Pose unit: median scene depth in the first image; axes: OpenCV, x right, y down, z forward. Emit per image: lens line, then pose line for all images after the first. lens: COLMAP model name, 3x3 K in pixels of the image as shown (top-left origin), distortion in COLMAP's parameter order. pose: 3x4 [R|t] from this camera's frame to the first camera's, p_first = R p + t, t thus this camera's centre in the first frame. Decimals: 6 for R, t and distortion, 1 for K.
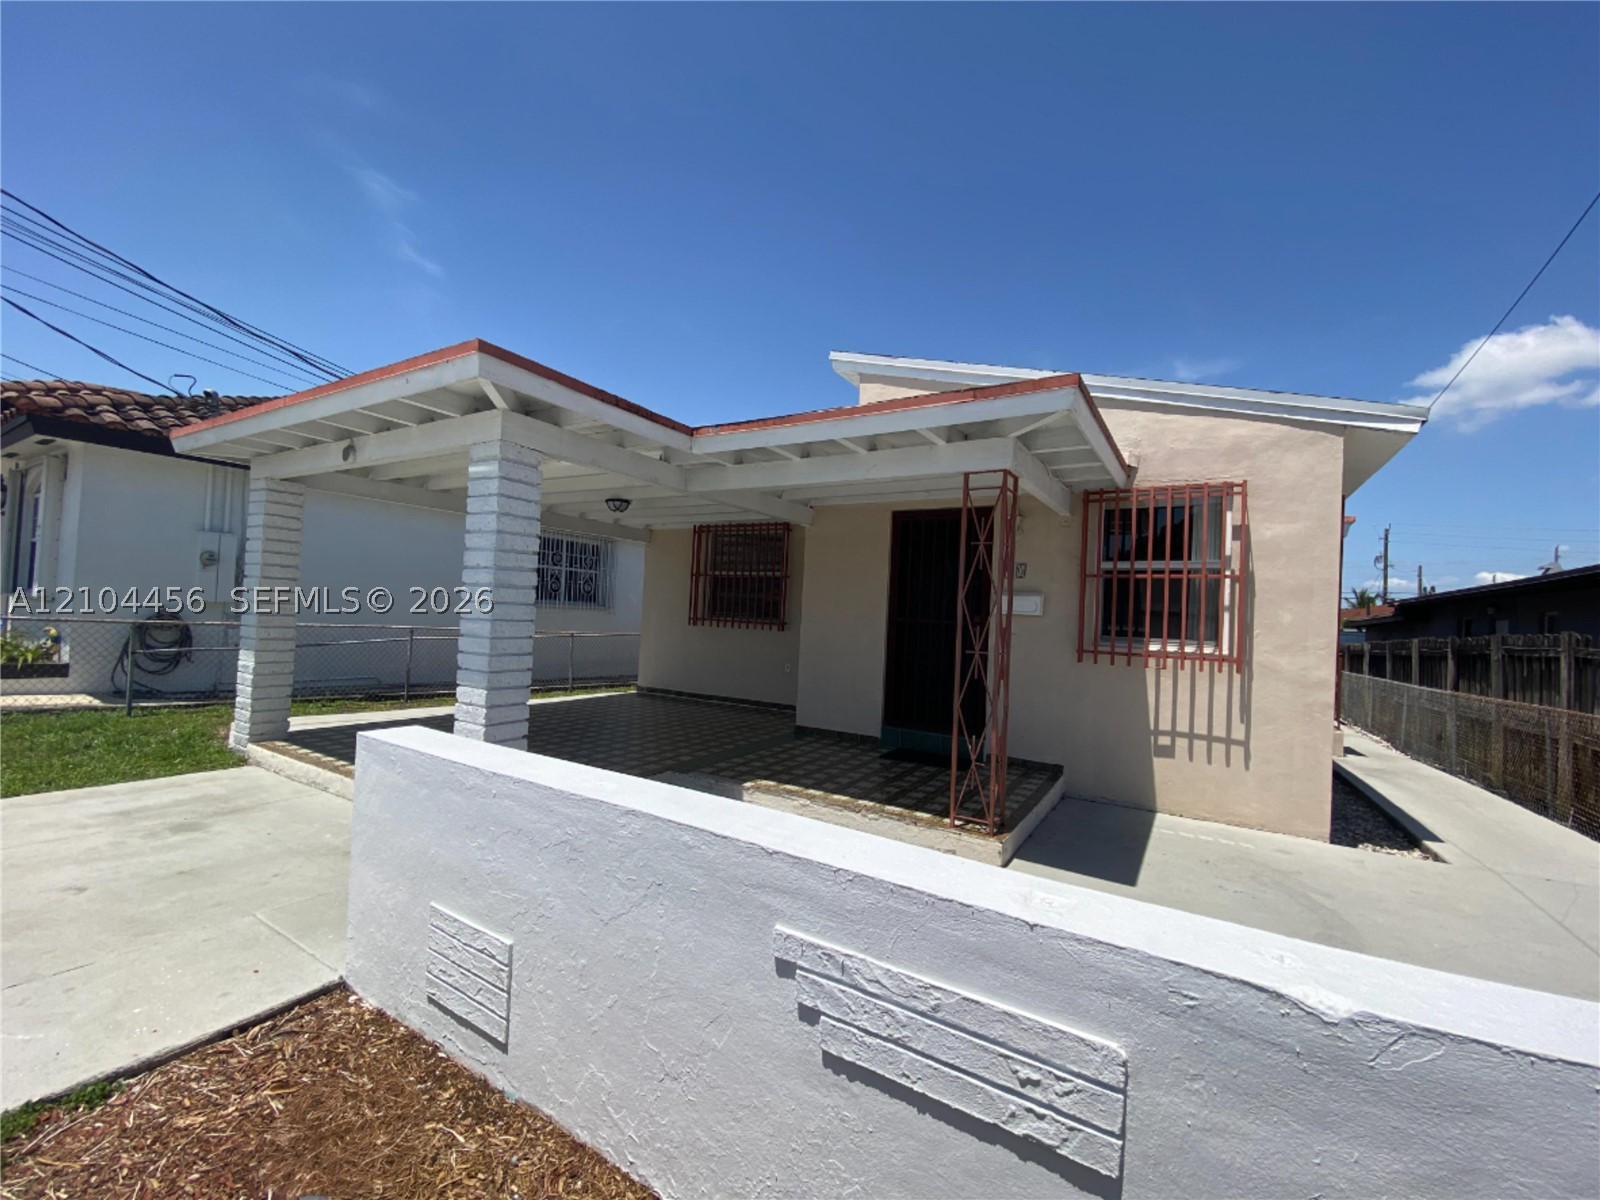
lens RADIAL K [[660.5, 0, 789.3], [0, 660.5, 599.4], [0, 0, 1]] dist [0.000090, -0.008154]
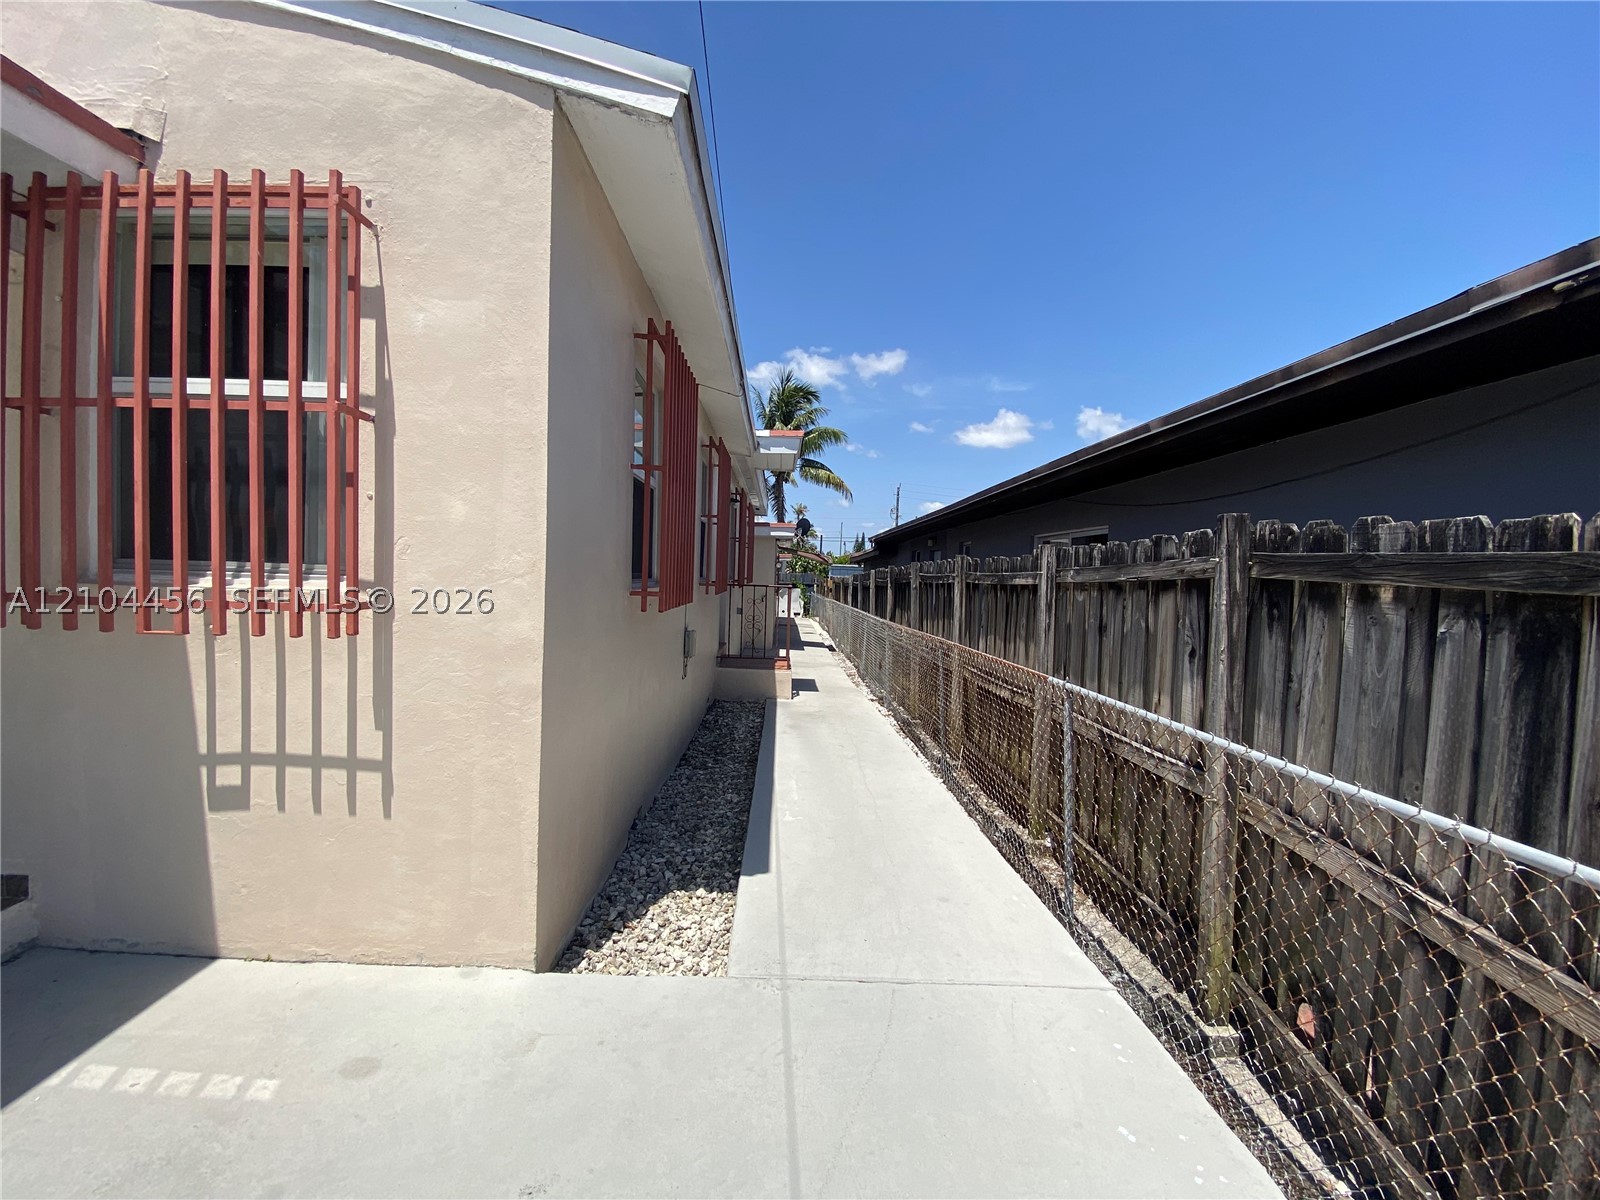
lens RADIAL K [[660.5, 0, 789.3], [0, 660.5, 599.4], [0, 0, 1]] dist [0.000090, -0.008154]
pose [[0.845708, -0.041056, 0.532064, 0.647800], [-0.002604, 0.996707, 0.081048, 0.048884], [-0.533640, -0.069929, 0.842816, 0.445824]]
